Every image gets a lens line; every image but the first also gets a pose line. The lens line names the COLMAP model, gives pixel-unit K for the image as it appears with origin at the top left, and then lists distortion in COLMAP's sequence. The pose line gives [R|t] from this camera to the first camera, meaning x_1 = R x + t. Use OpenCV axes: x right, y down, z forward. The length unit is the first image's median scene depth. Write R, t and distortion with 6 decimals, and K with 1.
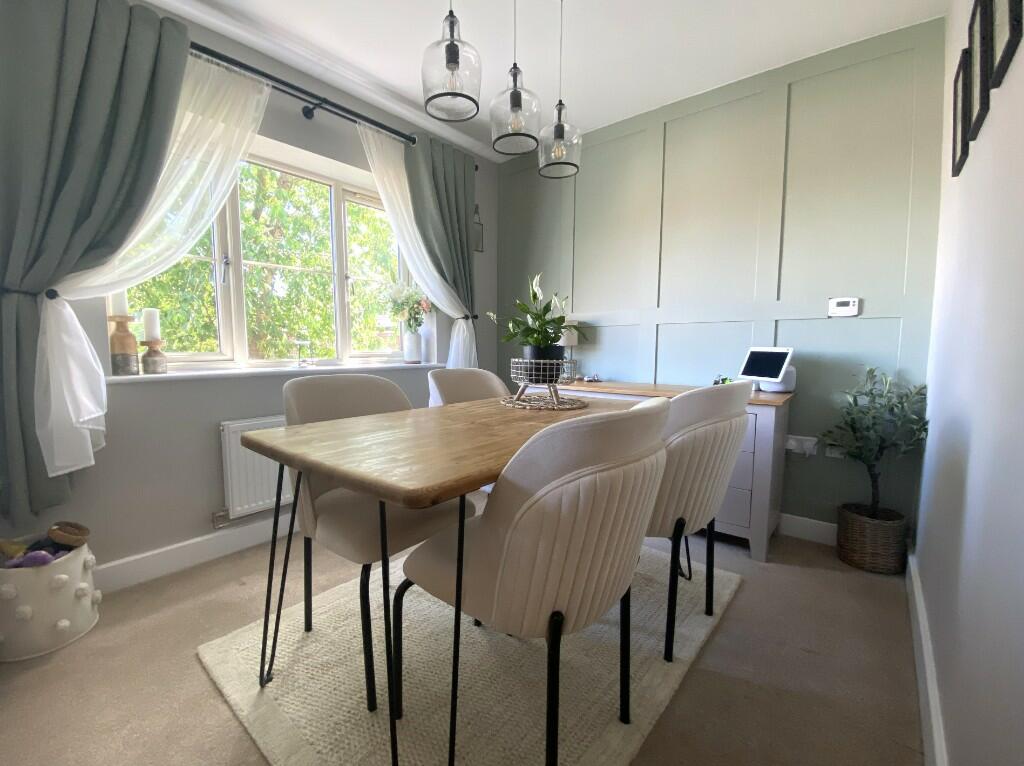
lens RADIAL K [[430.0, 0, 492.3], [0, 430.0, 384.4], [0, 0, 1]] dist [0.002481, -0.009979]
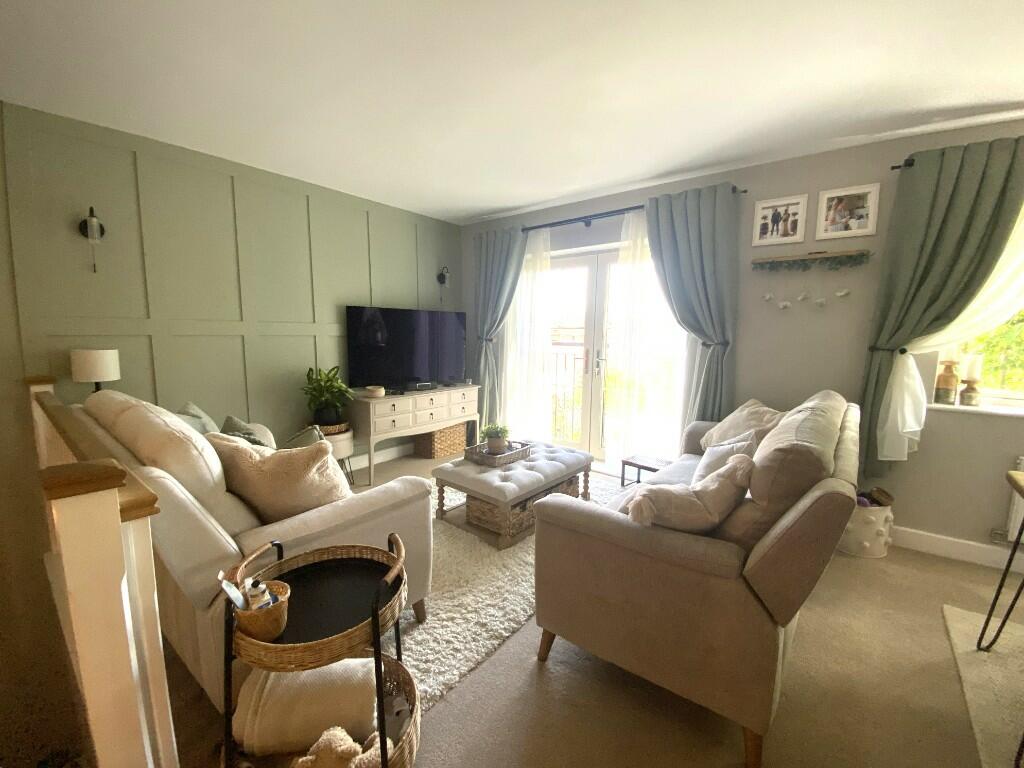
lens RADIAL K [[430.0, 0, 492.3], [0, 430.0, 385.4], [0, 0, 1]] dist [0.002481, -0.009979]
pose [[0.003750, 0.121296, -0.992609, 0.578017], [-0.099404, 0.987745, 0.120326, -0.119980], [0.995040, 0.098218, 0.015761, -0.556029]]
